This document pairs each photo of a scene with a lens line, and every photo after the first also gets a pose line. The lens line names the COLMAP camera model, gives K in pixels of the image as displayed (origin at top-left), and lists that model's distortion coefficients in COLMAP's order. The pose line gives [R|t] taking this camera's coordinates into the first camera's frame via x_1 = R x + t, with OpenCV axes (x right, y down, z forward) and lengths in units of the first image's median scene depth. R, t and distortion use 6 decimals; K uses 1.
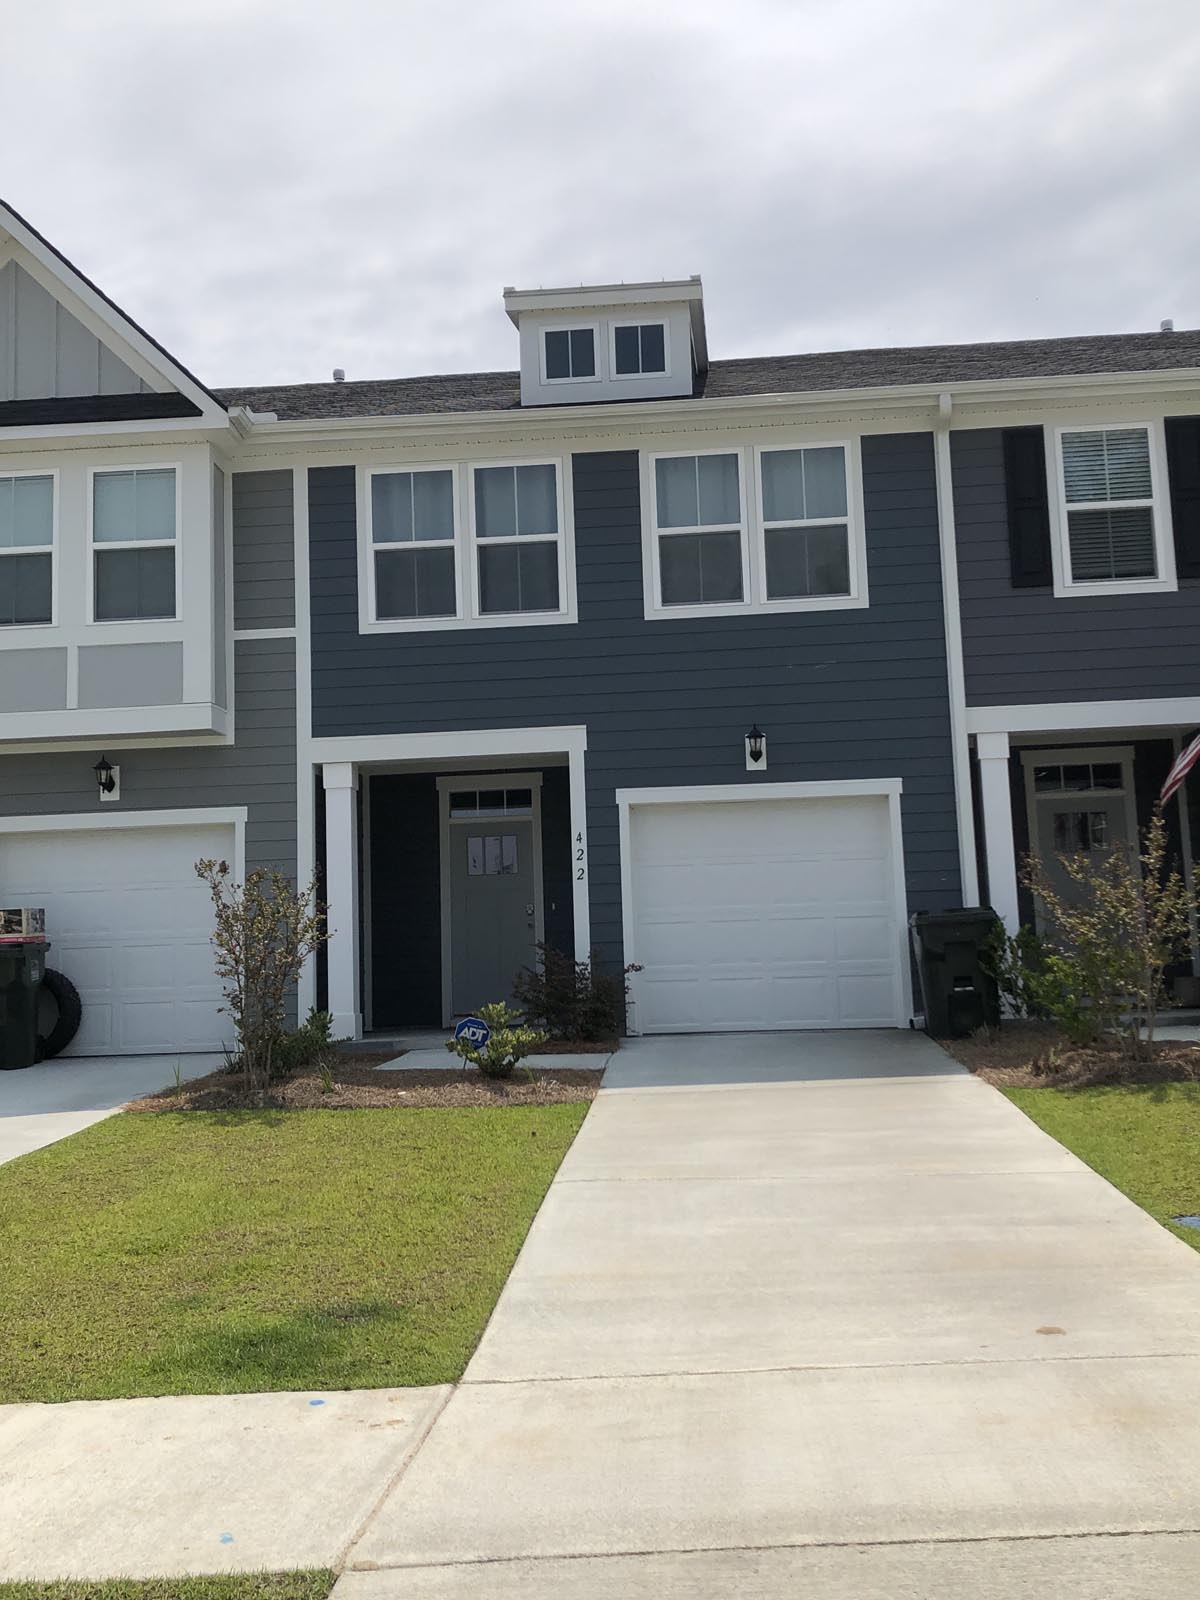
lens RADIAL K [[1364.8, 0, 599.4], [0, 1364.8, 826.0], [0, 0, 1]] dist [0.012808, 0.000194]
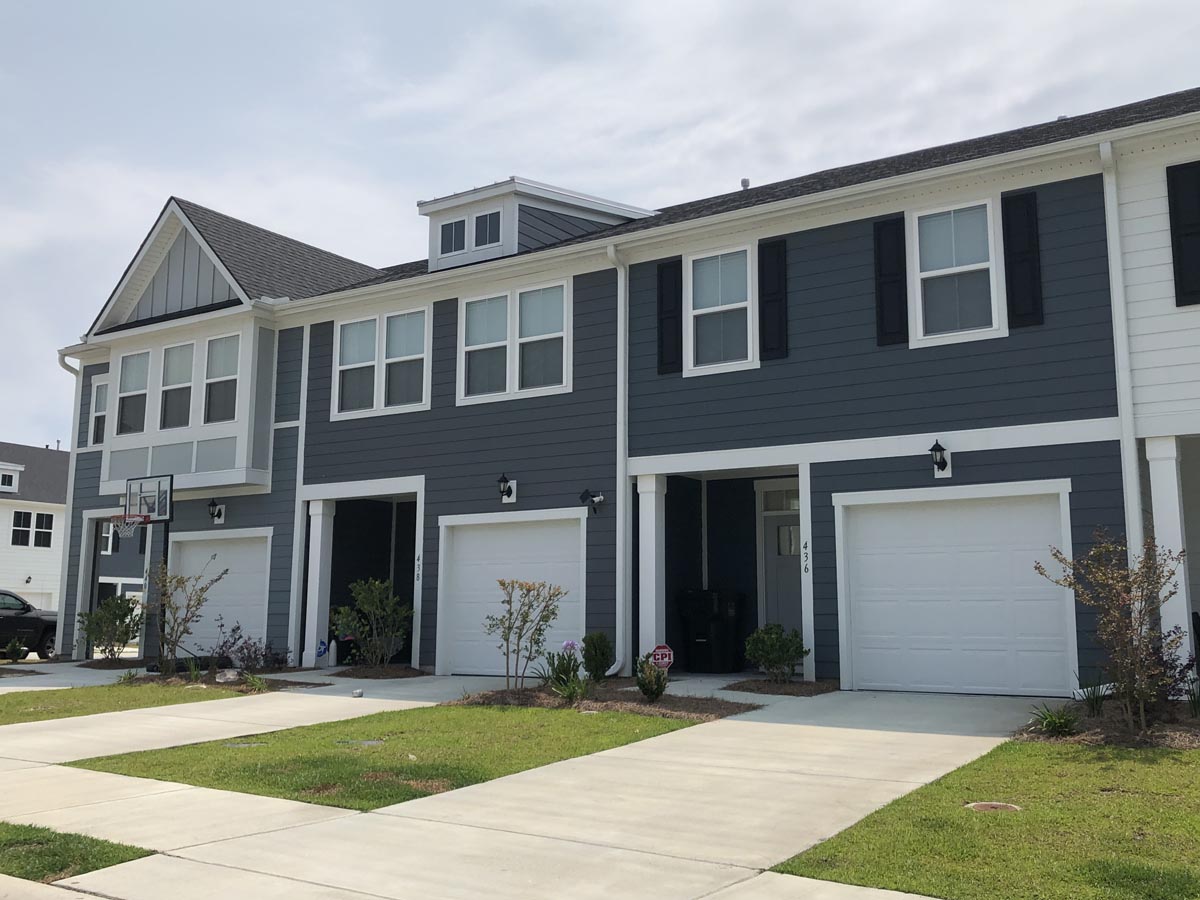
lens RADIAL K [[1124.3, 0, 600.0], [0, 1124.3, 450.0], [0, 0, 1]] dist [0.009381, -0.004637]
pose [[0.879051, -0.032878, -0.475593, 0.736346], [0.009620, 0.998639, -0.051257, -0.031768], [0.476631, 0.040482, 0.878171, -0.046049]]
